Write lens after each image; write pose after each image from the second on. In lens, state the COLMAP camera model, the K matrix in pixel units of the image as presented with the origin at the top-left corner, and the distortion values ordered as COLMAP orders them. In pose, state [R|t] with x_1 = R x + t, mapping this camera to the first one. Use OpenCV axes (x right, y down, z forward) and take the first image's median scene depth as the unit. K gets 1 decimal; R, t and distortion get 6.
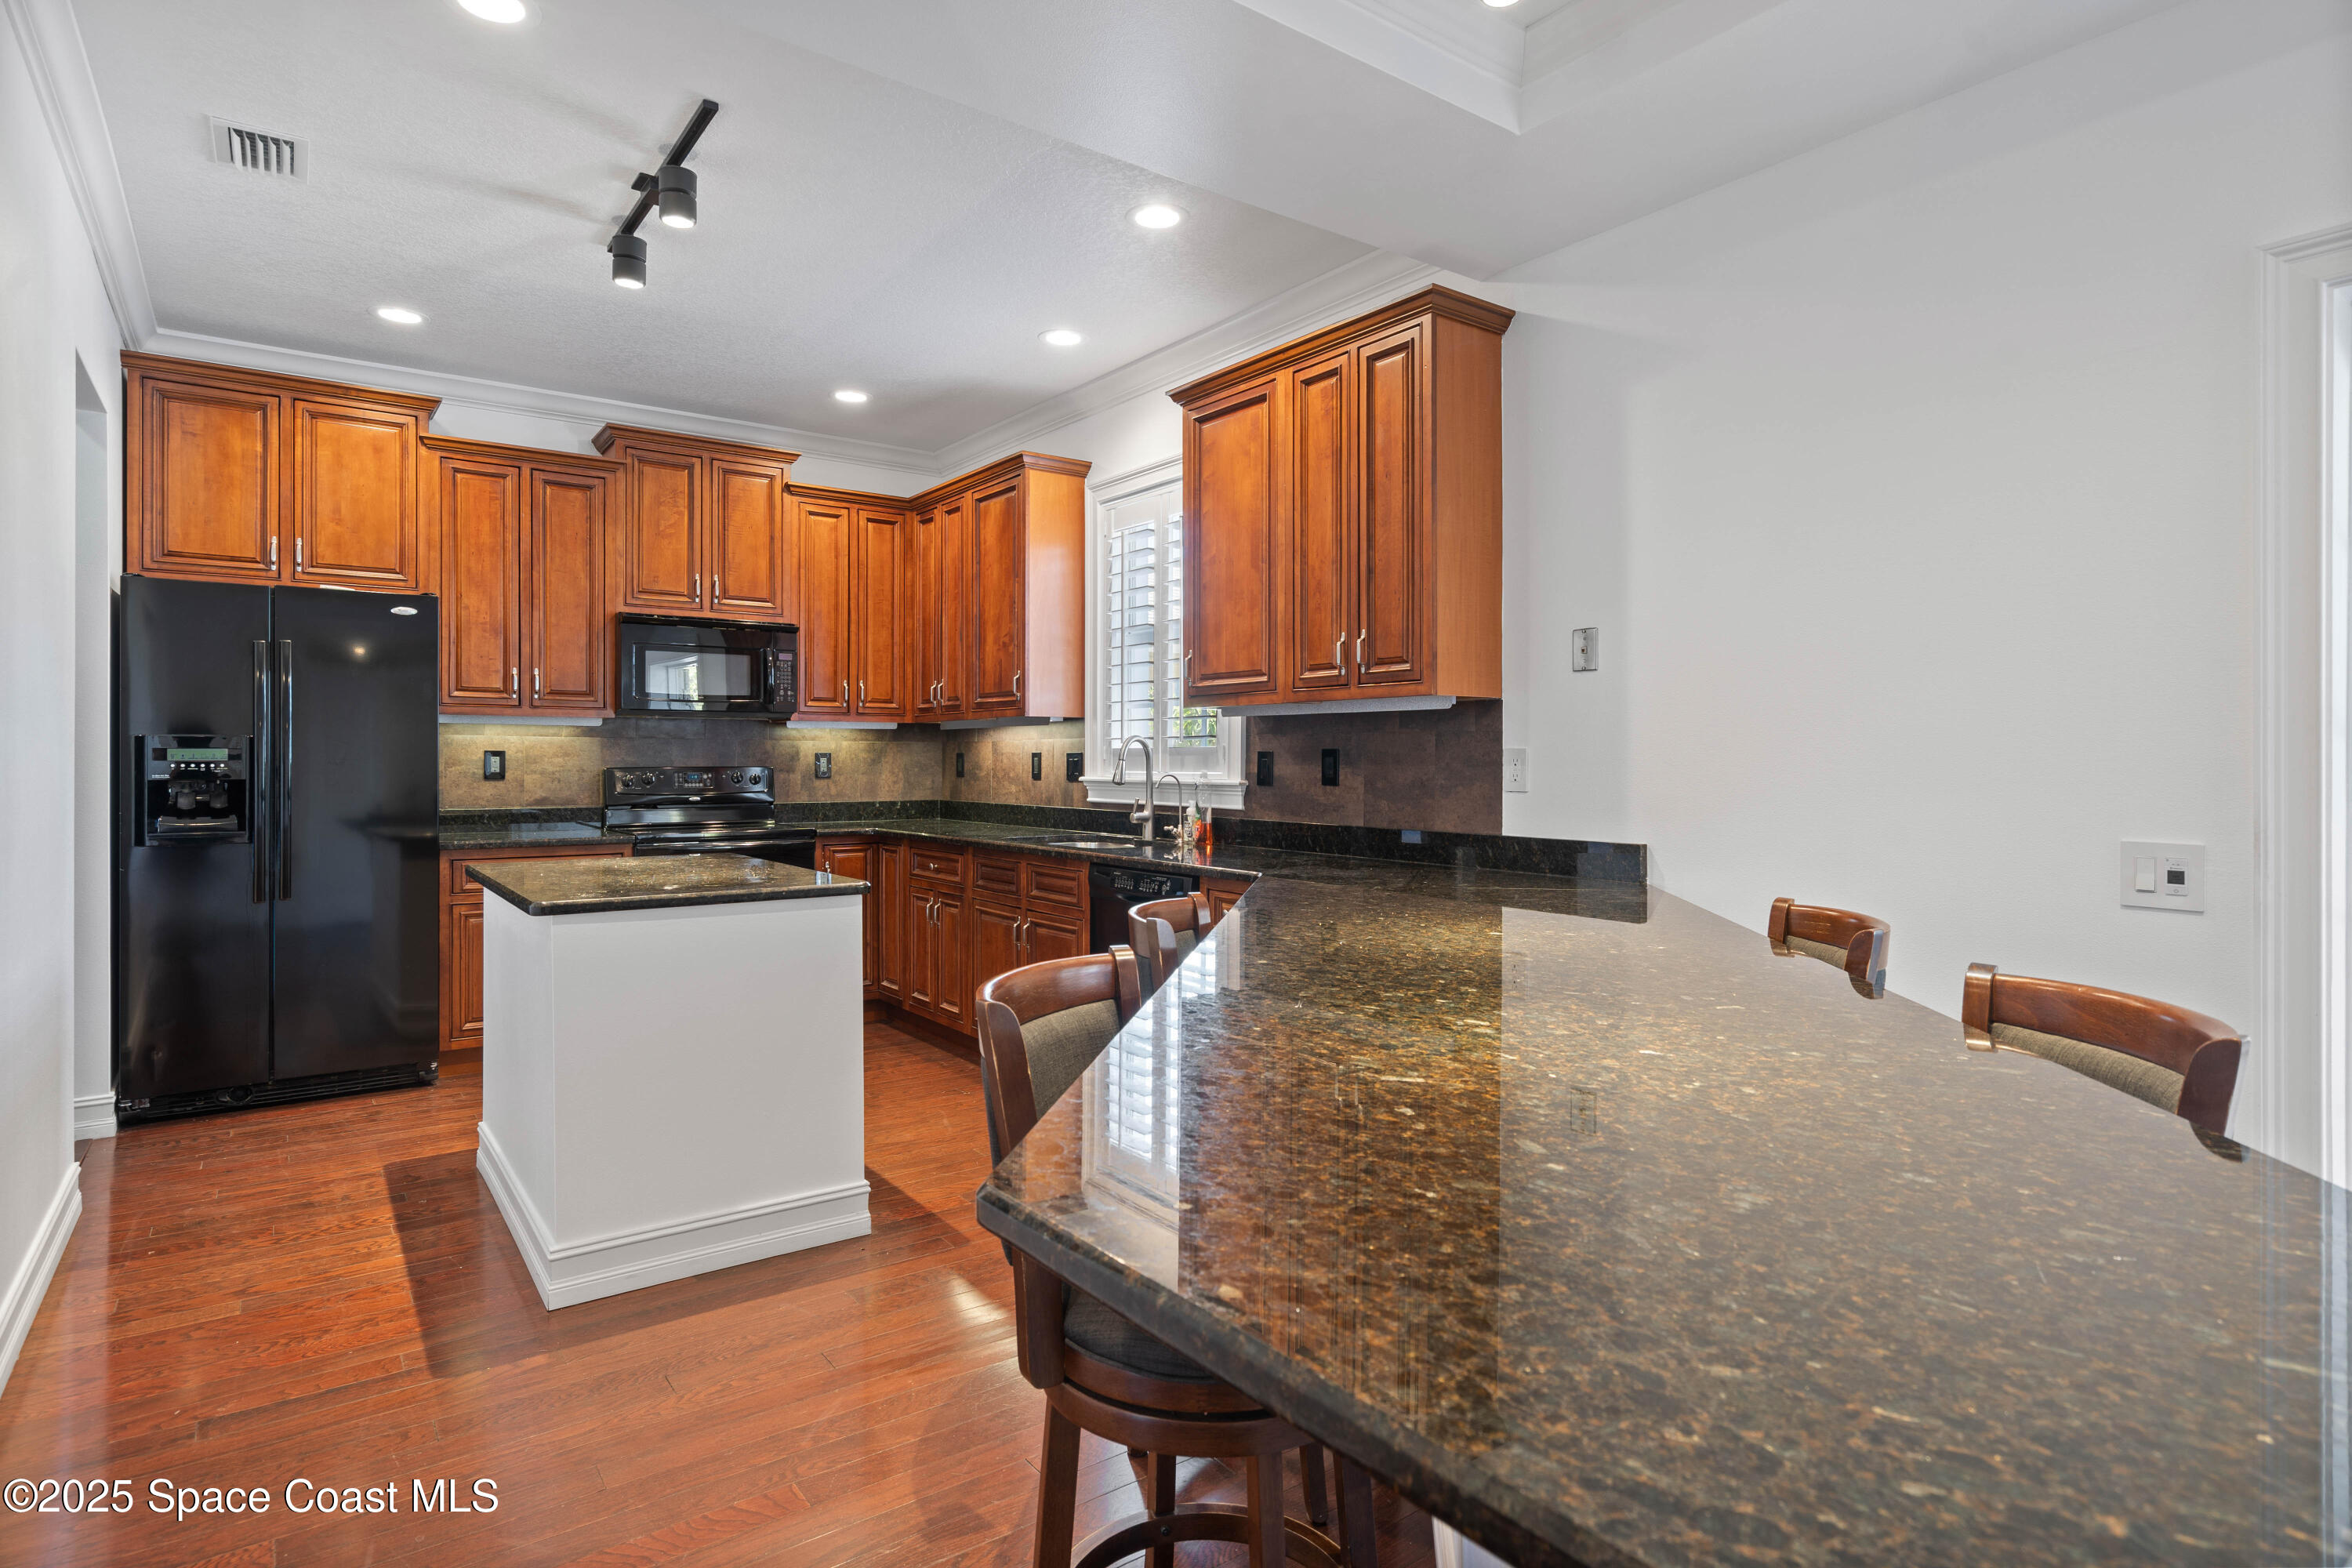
lens RADIAL K [[1225.9, 0, 1169.6], [0, 1225.9, 763.4], [0, 0, 1]] dist [0.003488, 0.000514]
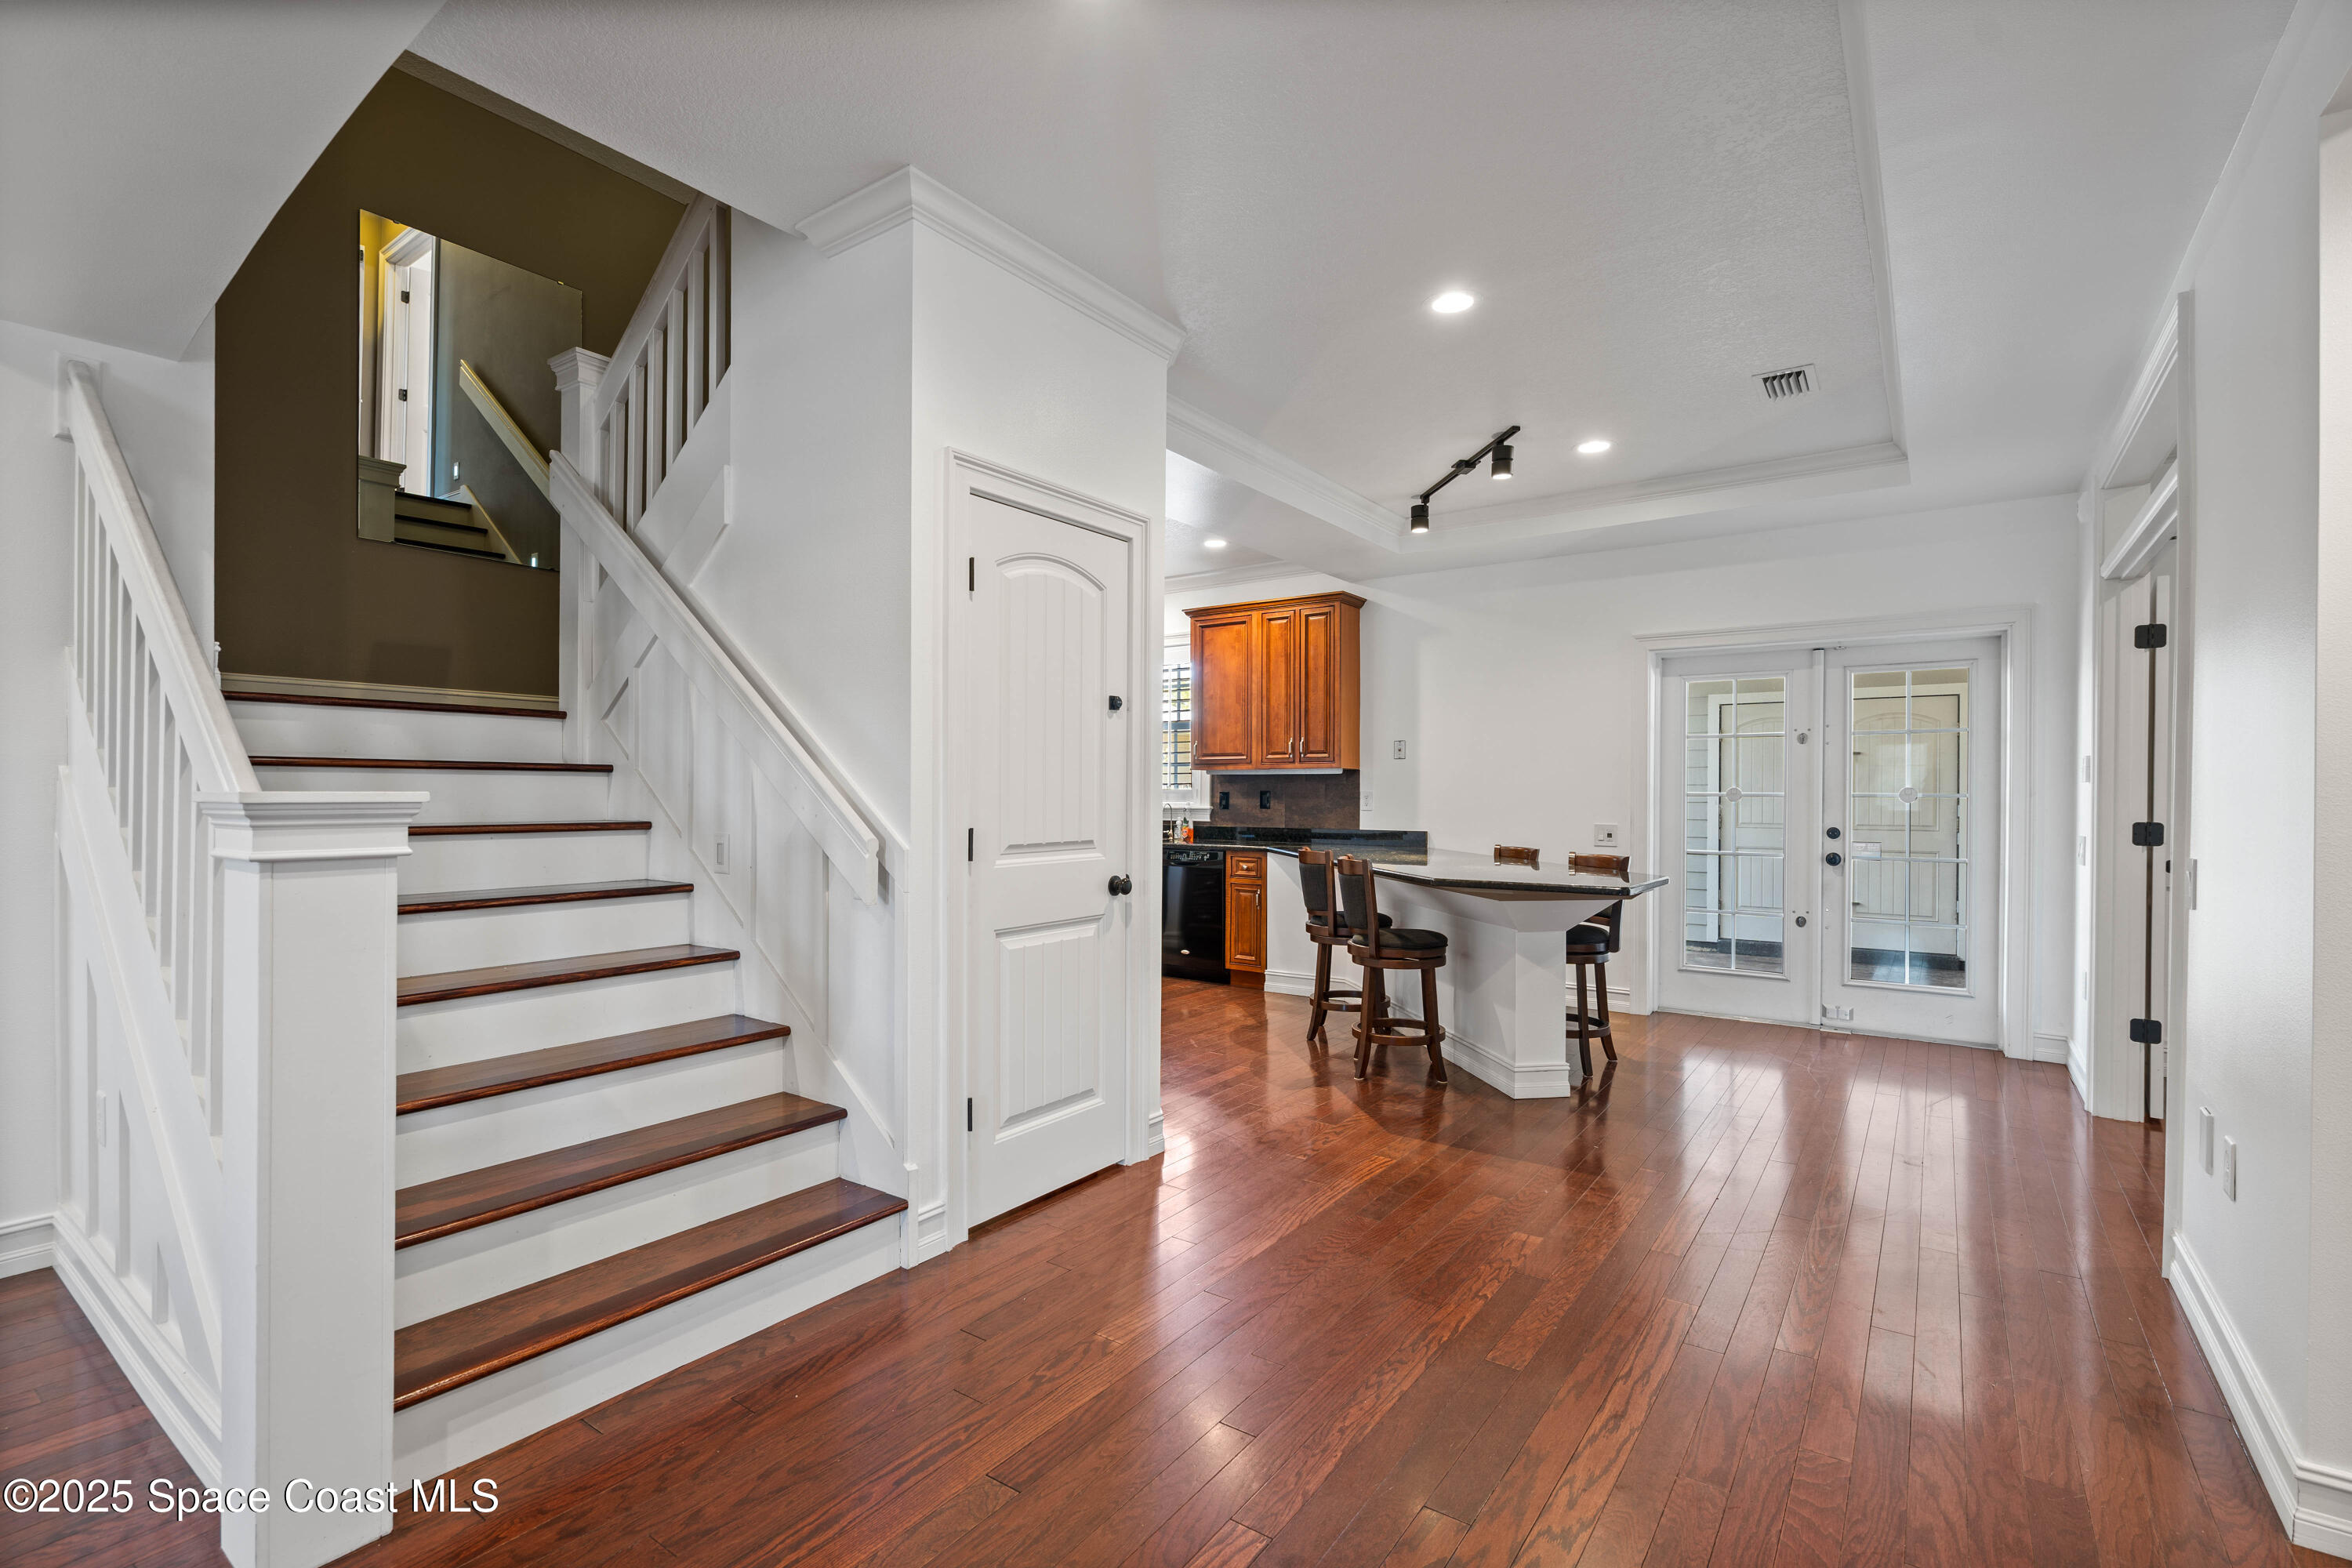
lens RADIAL K [[1069.1, 0, 1160.2], [0, 1069.1, 776.9], [0, 0, 1]] dist [-0.003002, -0.000186]
pose [[0.952244, 0.006250, 0.305274, -0.481034], [-0.000384, 0.999814, -0.019271, -0.000396], [-0.305338, 0.018234, 0.952069, -0.537361]]
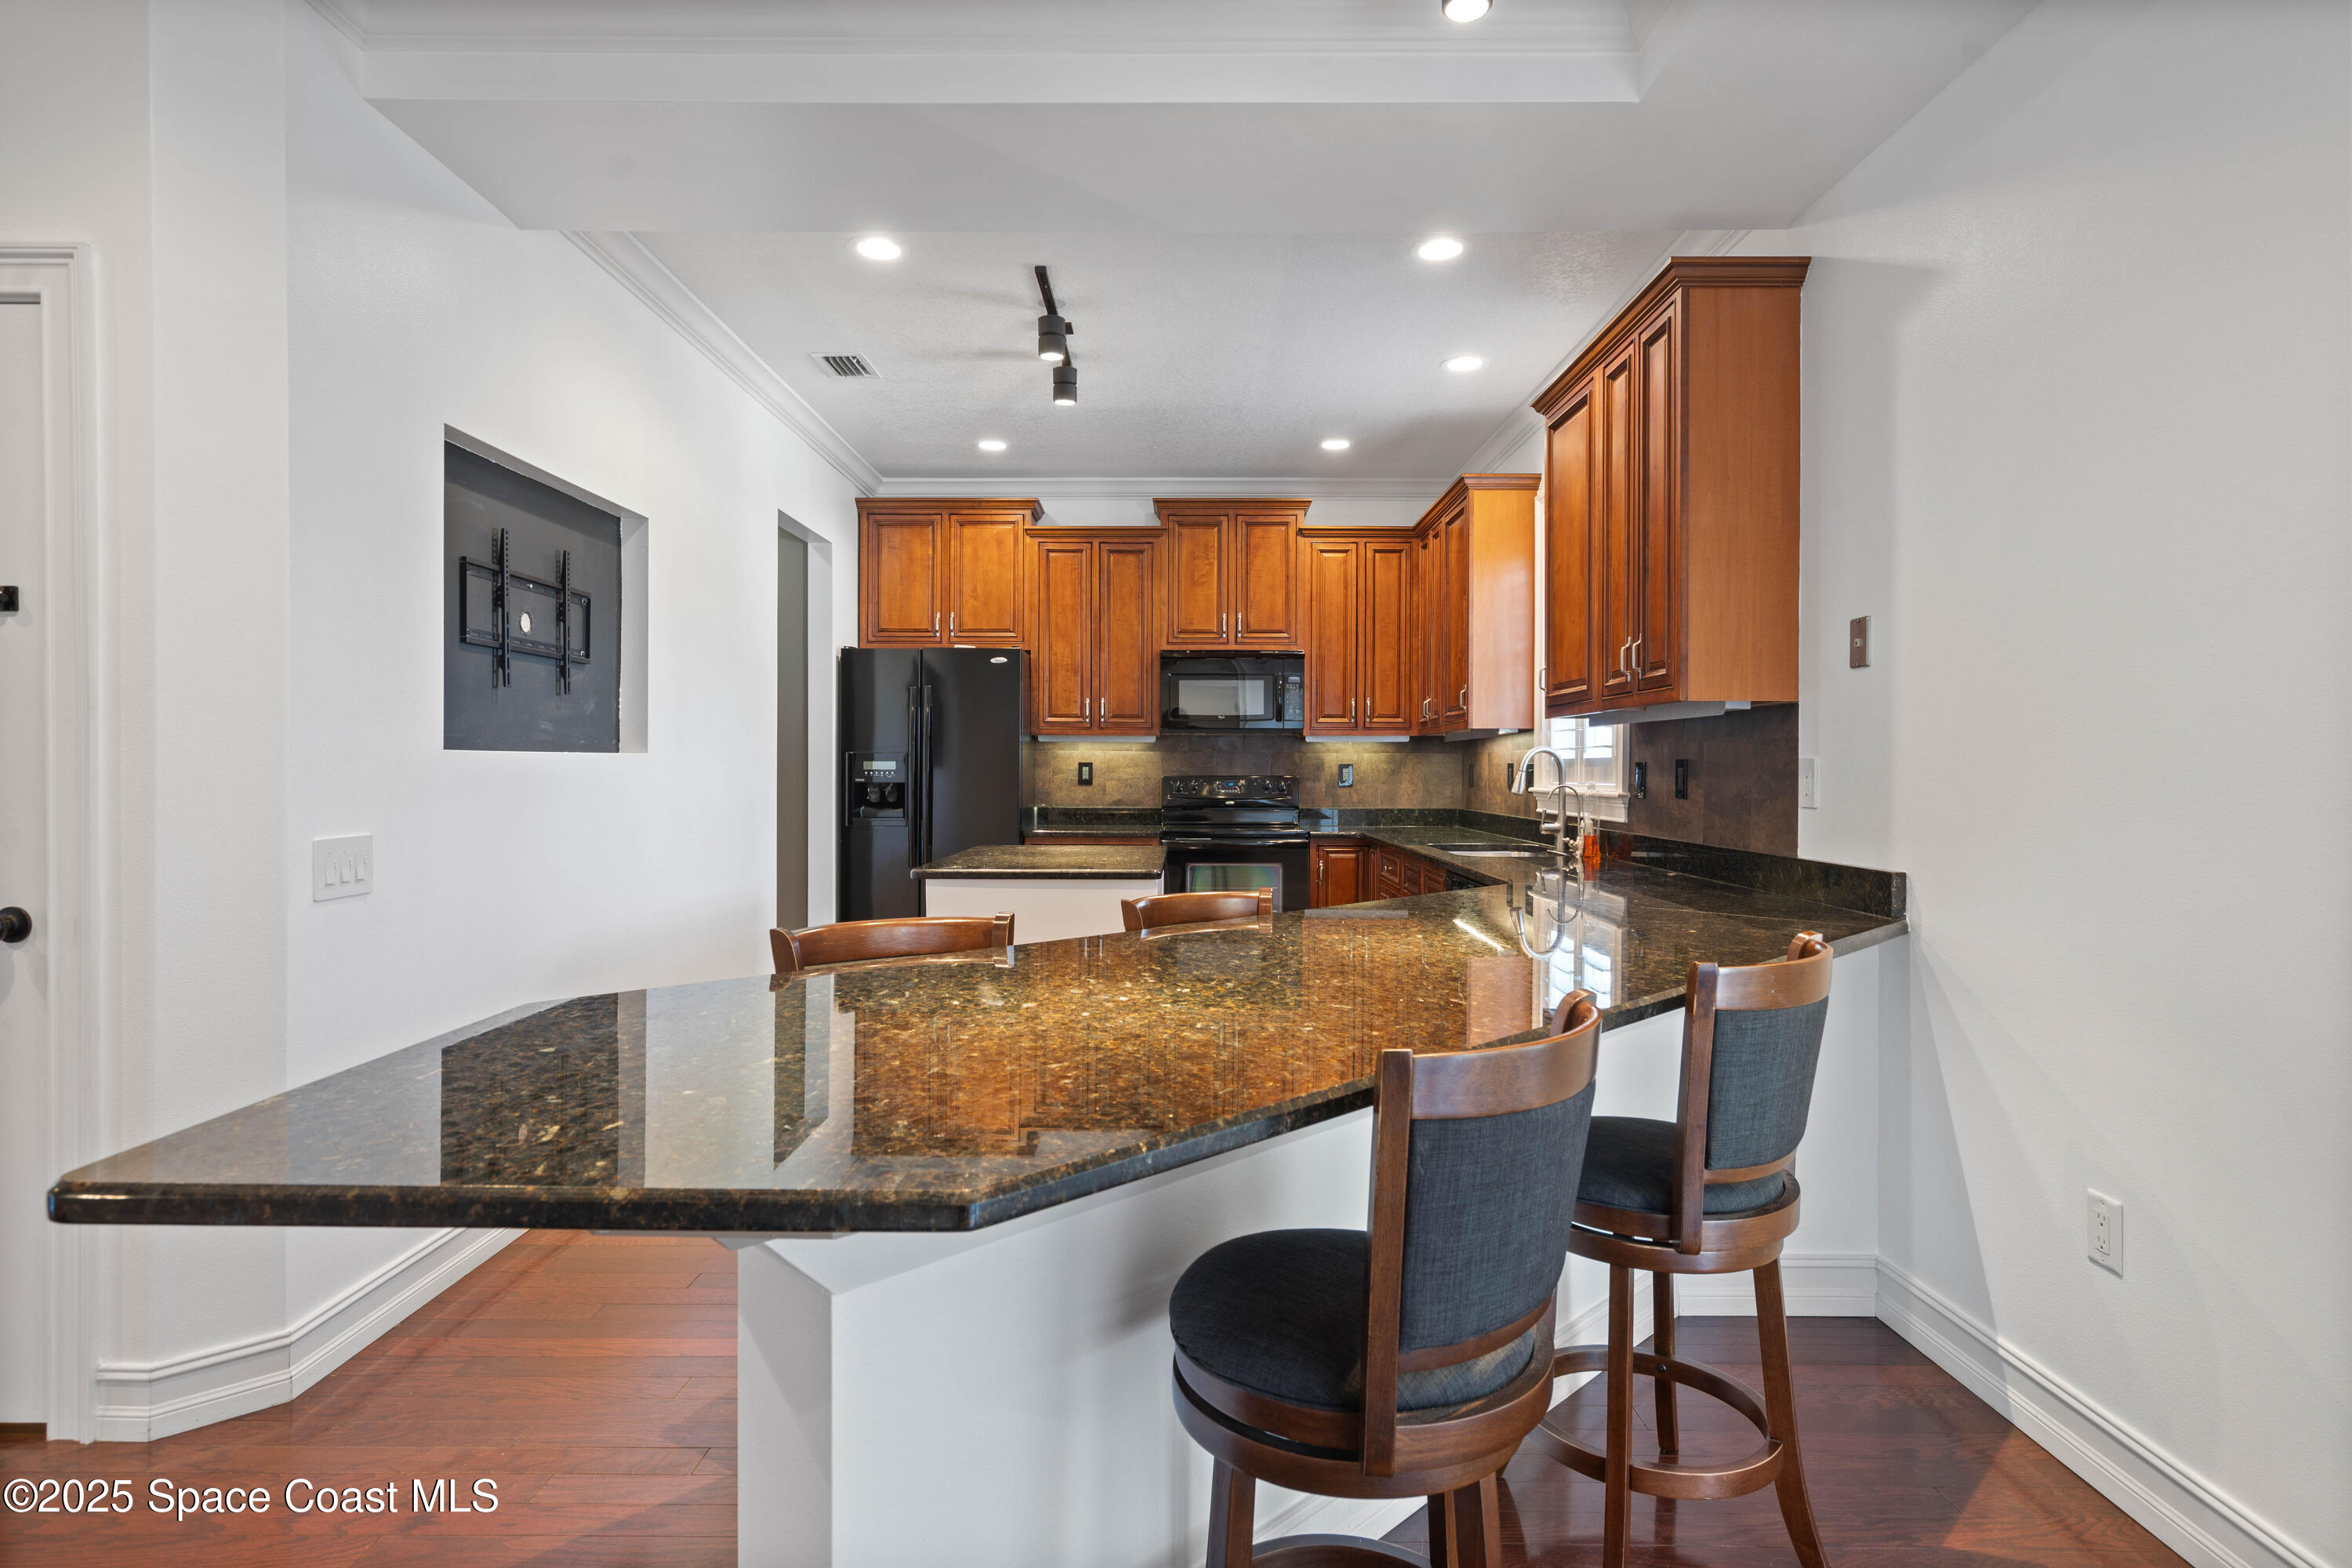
lens RADIAL K [[1214.1, 0, 1176.0], [0, 1214.1, 784.0], [0, 0, 1]] dist [-0.000656, -0.000090]
pose [[0.805444, 0.008995, -0.592604, 0.303609], [-0.004292, 0.999947, 0.009344, -0.000020], [0.592656, -0.004983, 0.805440, 0.024590]]
